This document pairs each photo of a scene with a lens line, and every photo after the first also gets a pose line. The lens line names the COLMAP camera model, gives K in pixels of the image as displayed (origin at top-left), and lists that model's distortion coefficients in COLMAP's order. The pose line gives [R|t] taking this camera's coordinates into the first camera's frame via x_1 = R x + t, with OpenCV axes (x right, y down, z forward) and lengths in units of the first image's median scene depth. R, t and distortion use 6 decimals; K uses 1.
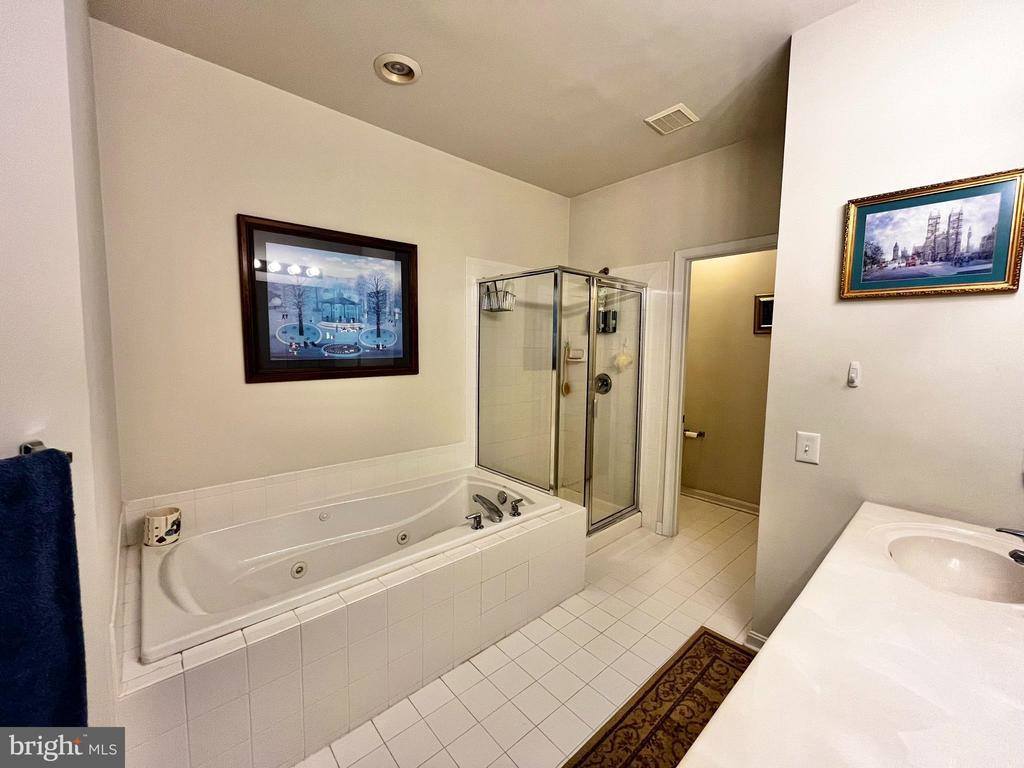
lens RADIAL K [[410.3, 0, 507.3], [0, 410.3, 380.4], [0, 0, 1]] dist [-0.013200, 0.000122]
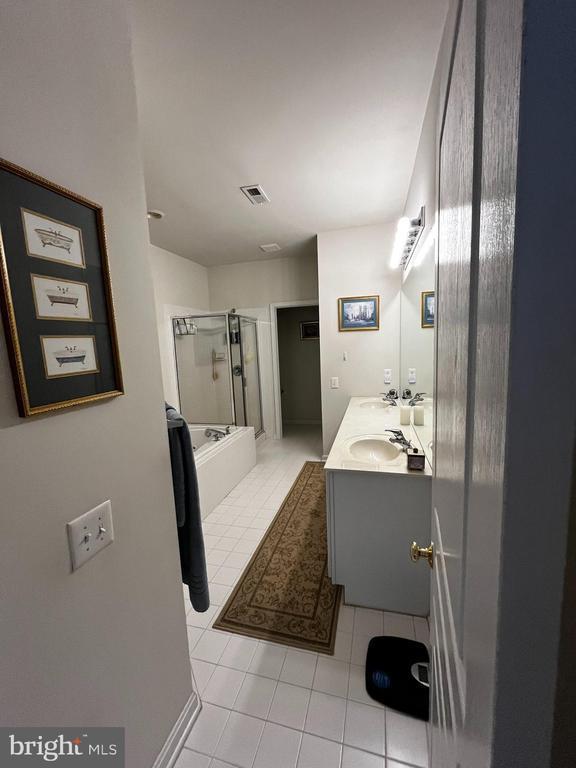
lens RADIAL K [[307.7, 0, 289.4], [0, 307.7, 384.2], [0, 0, 1]] dist [-0.013200, 0.000122]
pose [[0.832883, -0.118520, 0.540610, -0.404529], [0.099943, 0.992951, 0.063712, 0.004215], [-0.544350, 0.000965, 0.838857, -0.372760]]
